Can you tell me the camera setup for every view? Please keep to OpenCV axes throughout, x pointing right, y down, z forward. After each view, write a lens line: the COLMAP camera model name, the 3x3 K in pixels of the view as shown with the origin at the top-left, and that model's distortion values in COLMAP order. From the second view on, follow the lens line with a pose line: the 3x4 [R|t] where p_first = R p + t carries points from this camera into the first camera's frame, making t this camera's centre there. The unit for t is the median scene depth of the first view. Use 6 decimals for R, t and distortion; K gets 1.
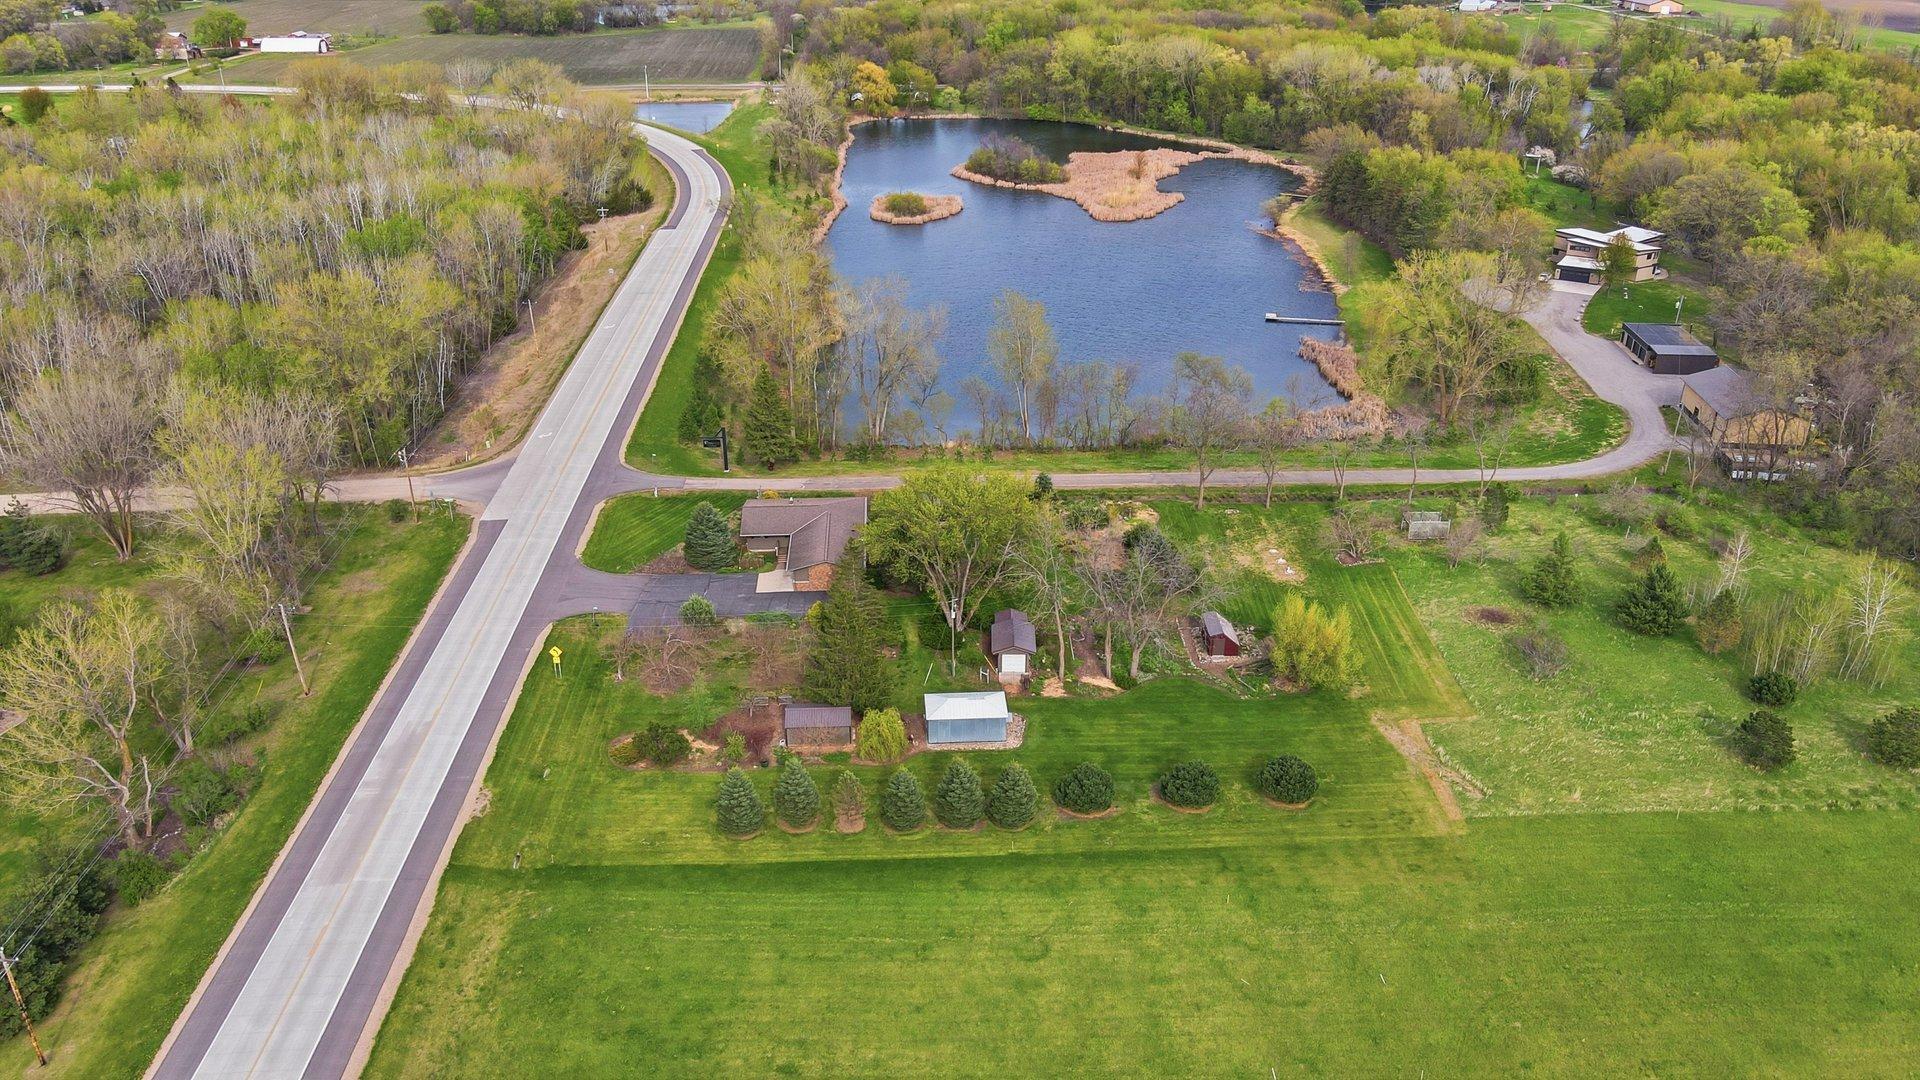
lens RADIAL K [[1436.2, 0, 960.0], [0, 1436.2, 540.0], [0, 0, 1]] dist [-0.007163, 0.049932]
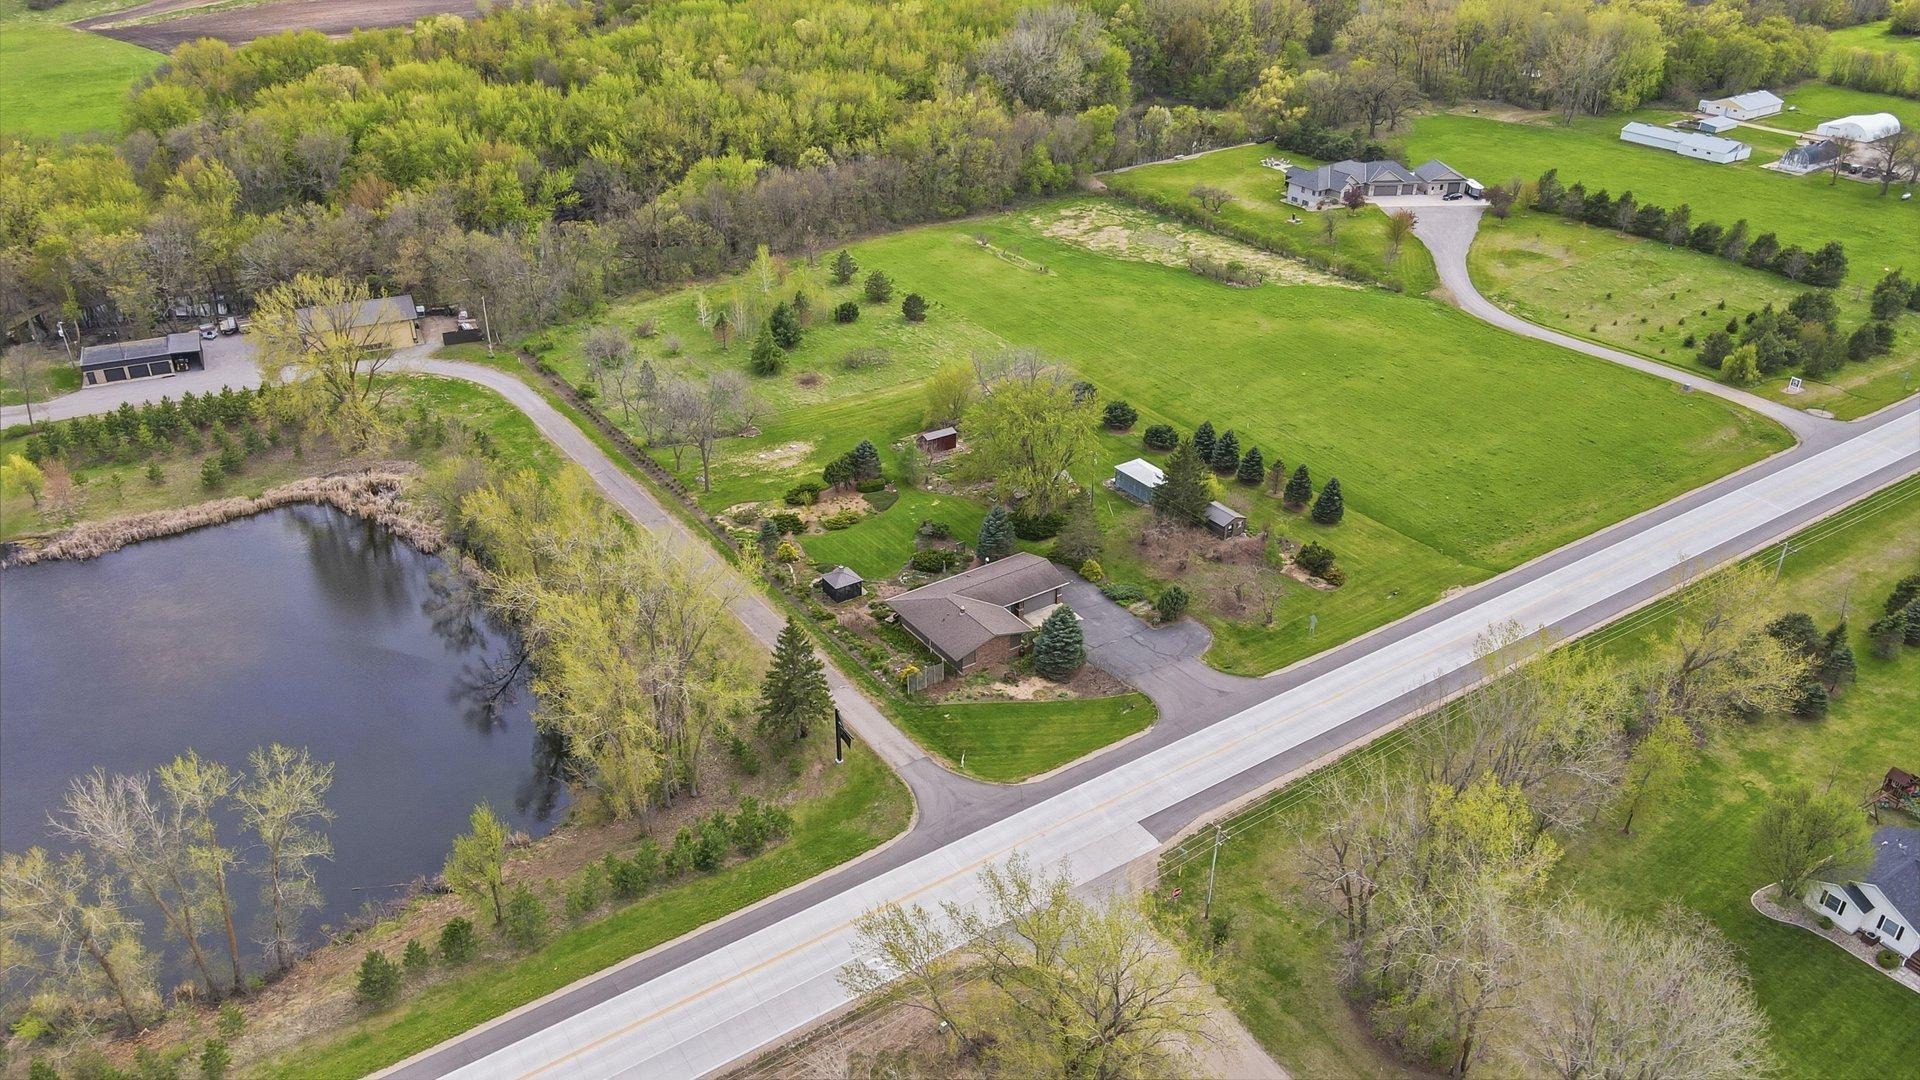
lens RADIAL K [[1436.2, 0, 960.0], [0, 1436.2, 540.0], [0, 0, 1]] dist [-0.007163, 0.049932]
pose [[-0.523319, -0.416941, 0.743167, -0.733593], [0.358199, 0.683695, 0.635810, -0.604548], [-0.773195, 0.598933, -0.208442, 1.092569]]
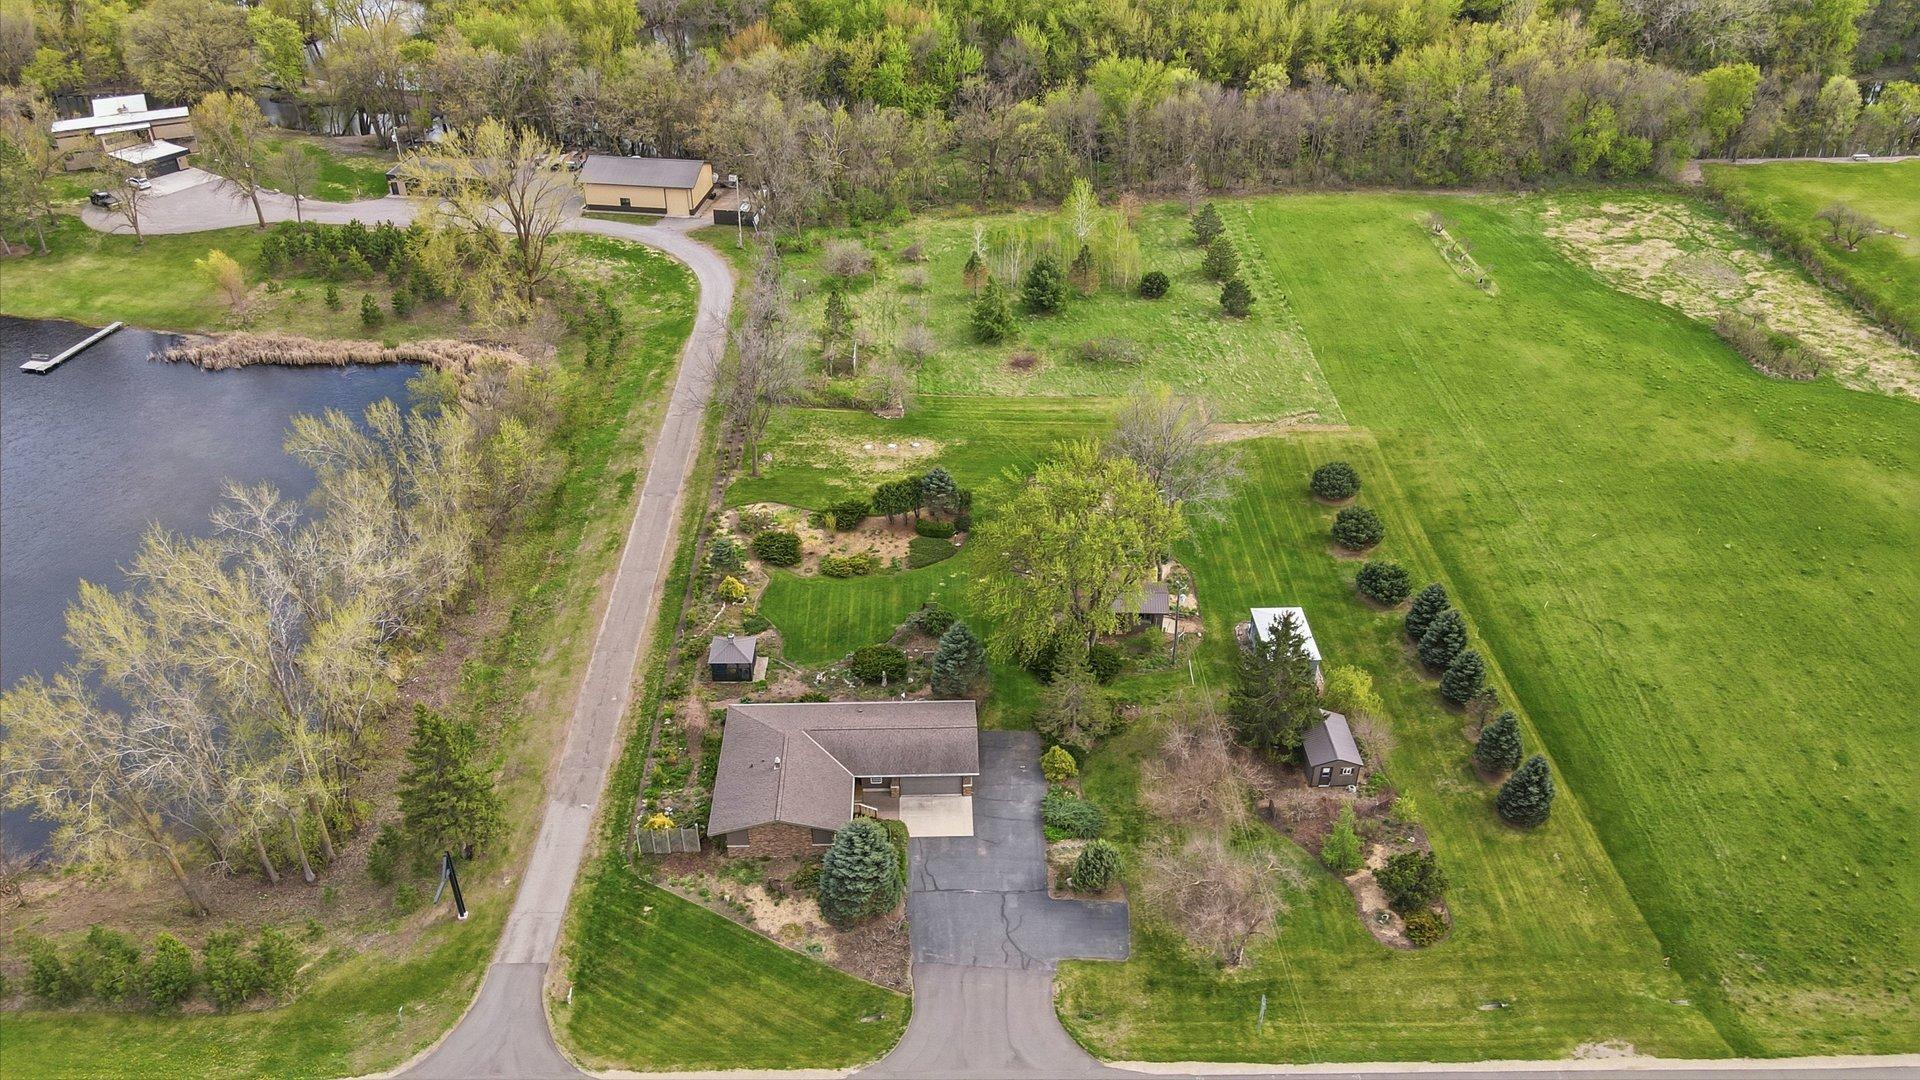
lens RADIAL K [[1436.2, 0, 960.0], [0, 1436.2, 540.0], [0, 0, 1]] dist [-0.007163, 0.049932]
pose [[0.024406, -0.550103, 0.834740, -0.549269], [0.423877, 0.761911, 0.489714, -0.351832], [-0.905391, 0.341875, 0.251771, 0.688806]]
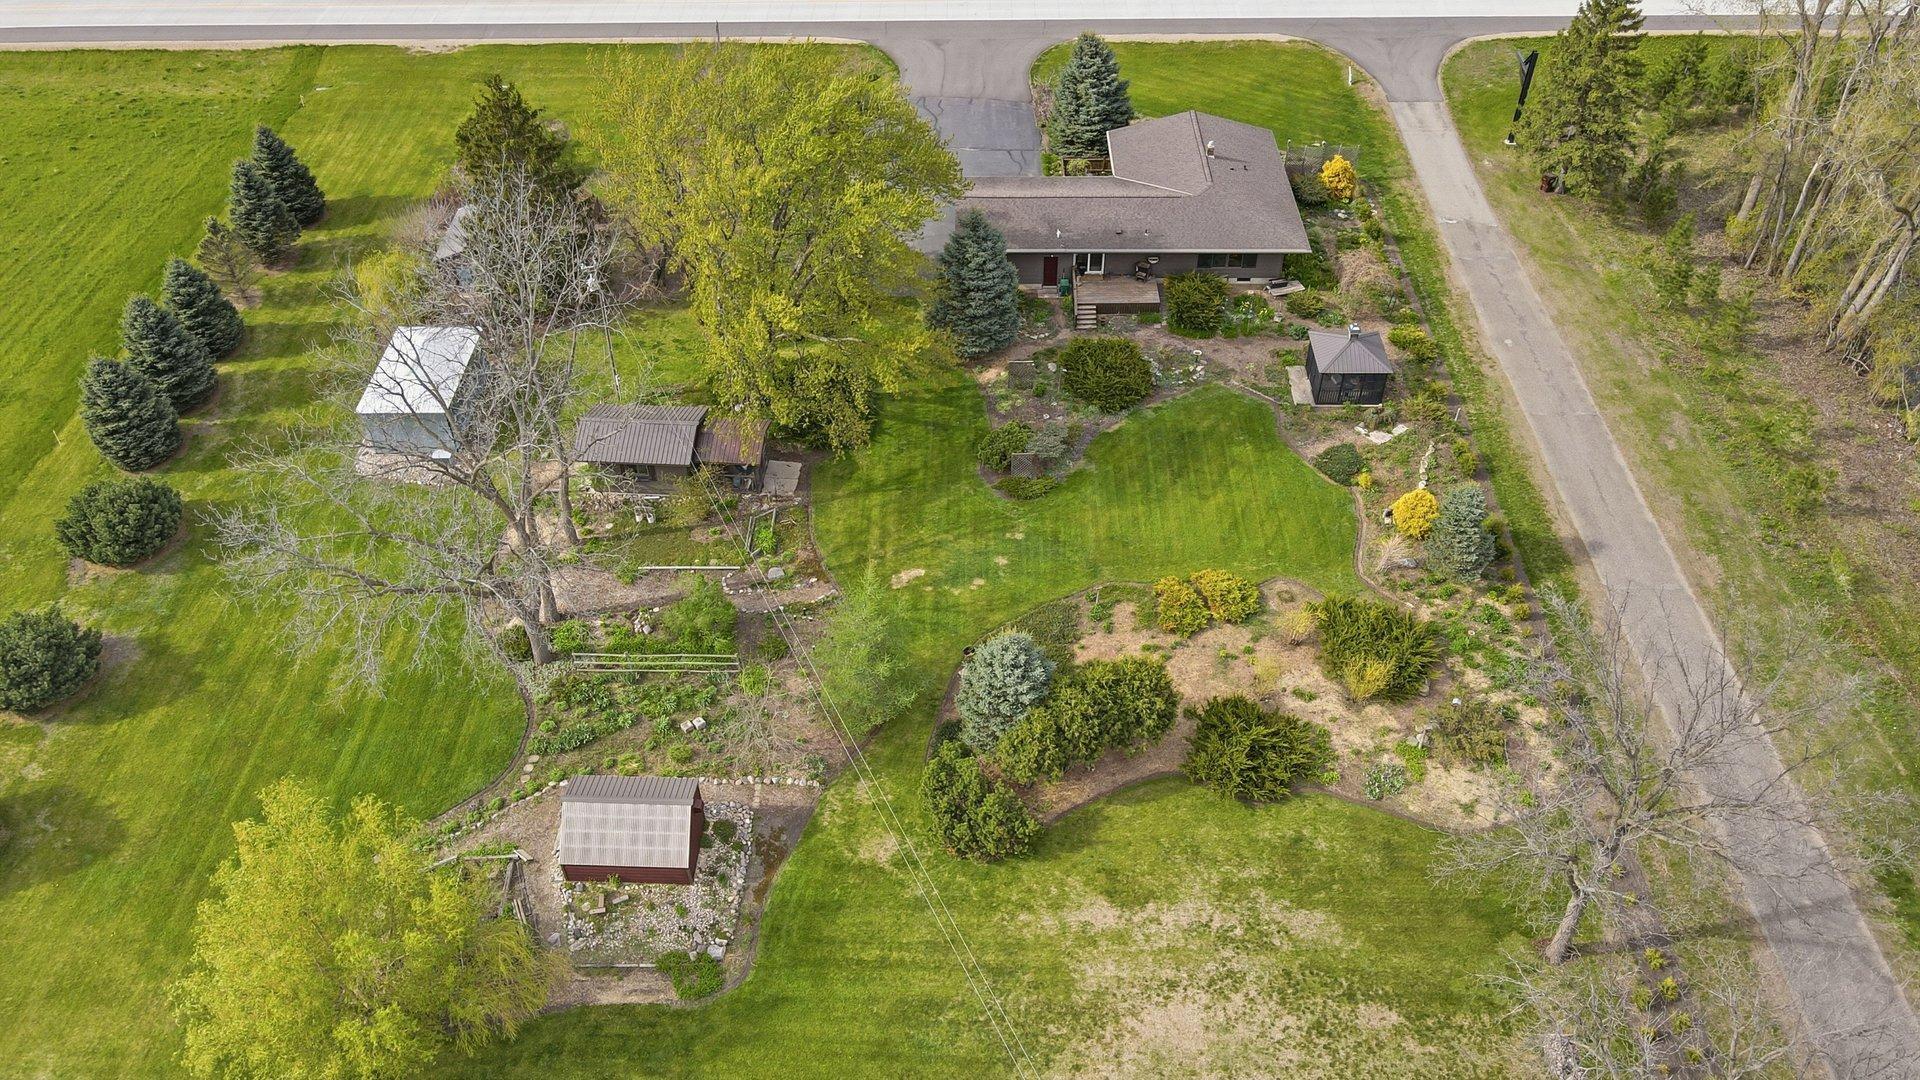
lens RADIAL K [[1436.2, 0, 960.0], [0, 1436.2, 540.0], [0, 0, 1]] dist [-0.007163, 0.049932]
pose [[-0.059381, 0.673810, -0.736515, 0.325184], [-0.418796, 0.652929, 0.631105, -0.202975], [0.906137, 0.345925, 0.243418, 0.792041]]
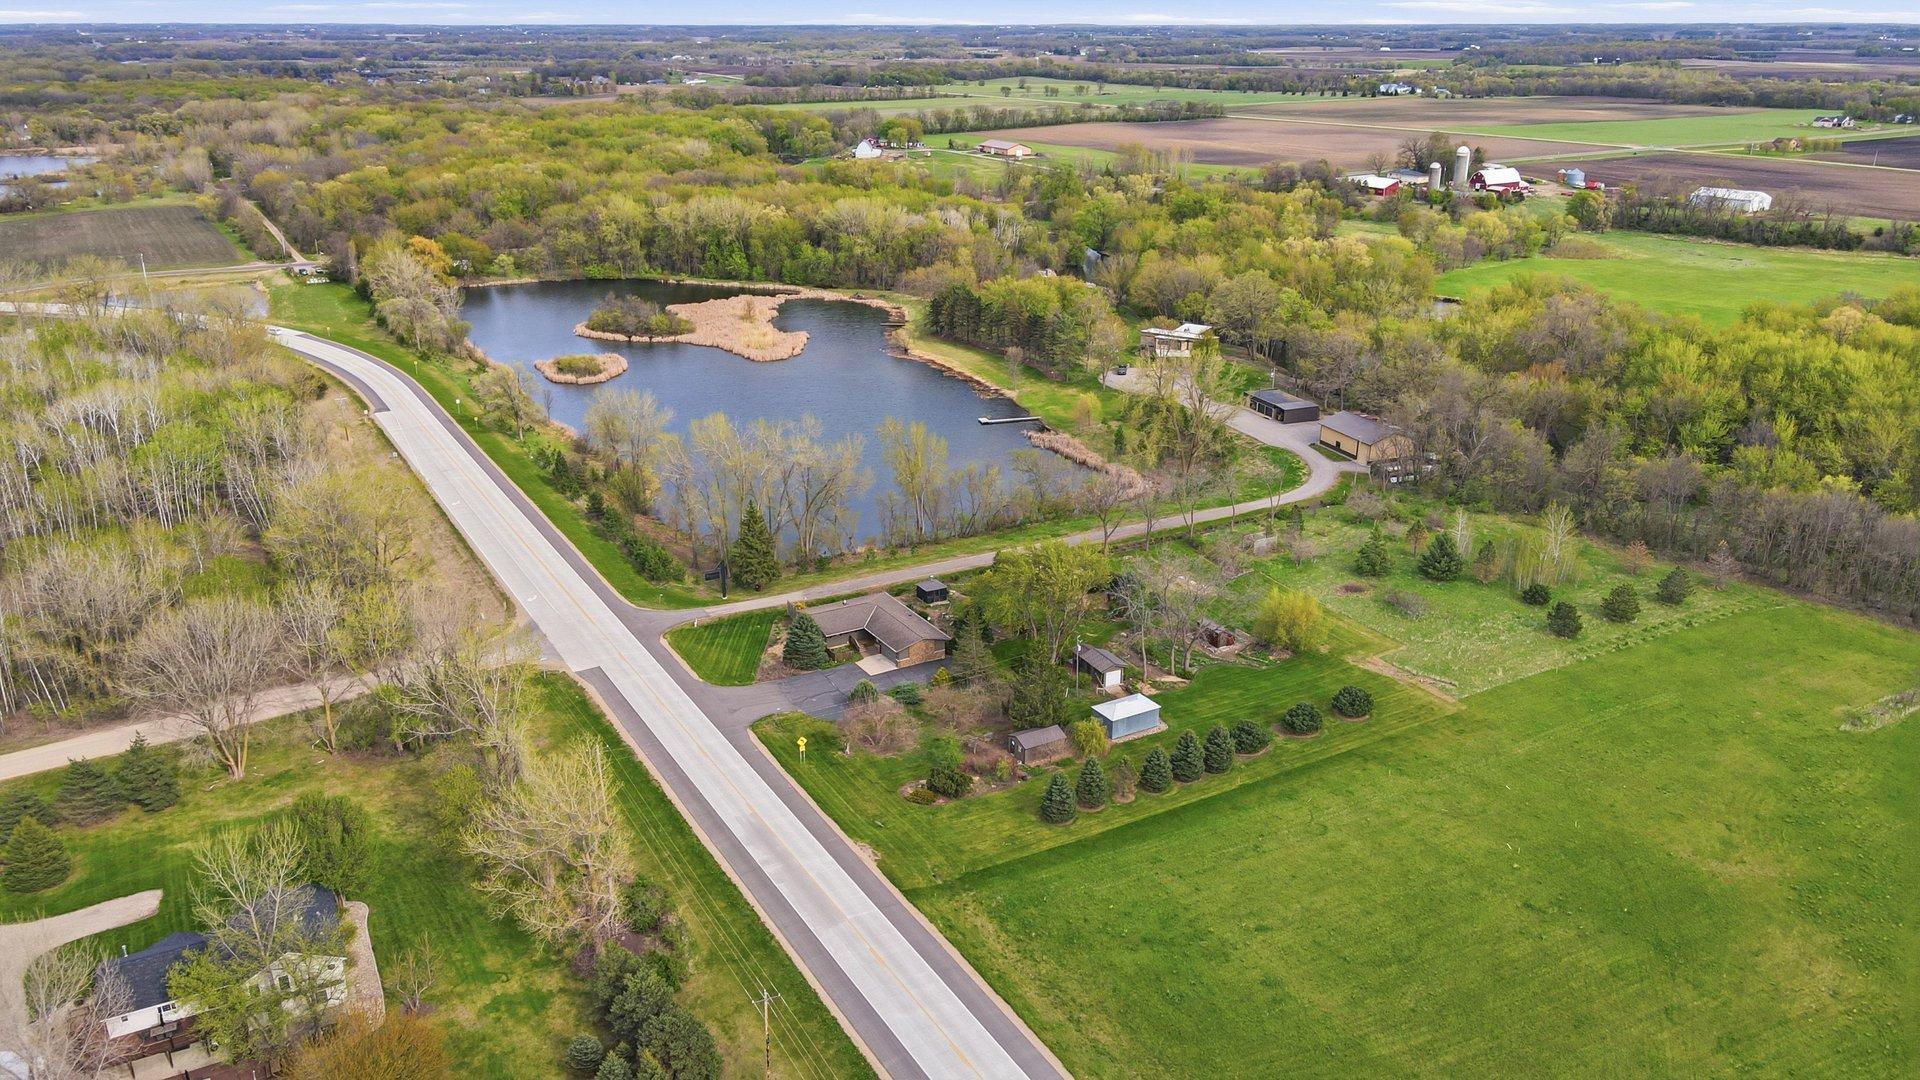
lens RADIAL K [[1436.2, 0, 960.0], [0, 1436.2, 540.0], [0, 0, 1]] dist [-0.007163, 0.049932]
pose [[0.887842, -0.155515, 0.433073, -0.508679], [0.193935, 0.979950, -0.045689, -0.004913], [-0.417285, 0.124553, 0.900200, -0.120757]]
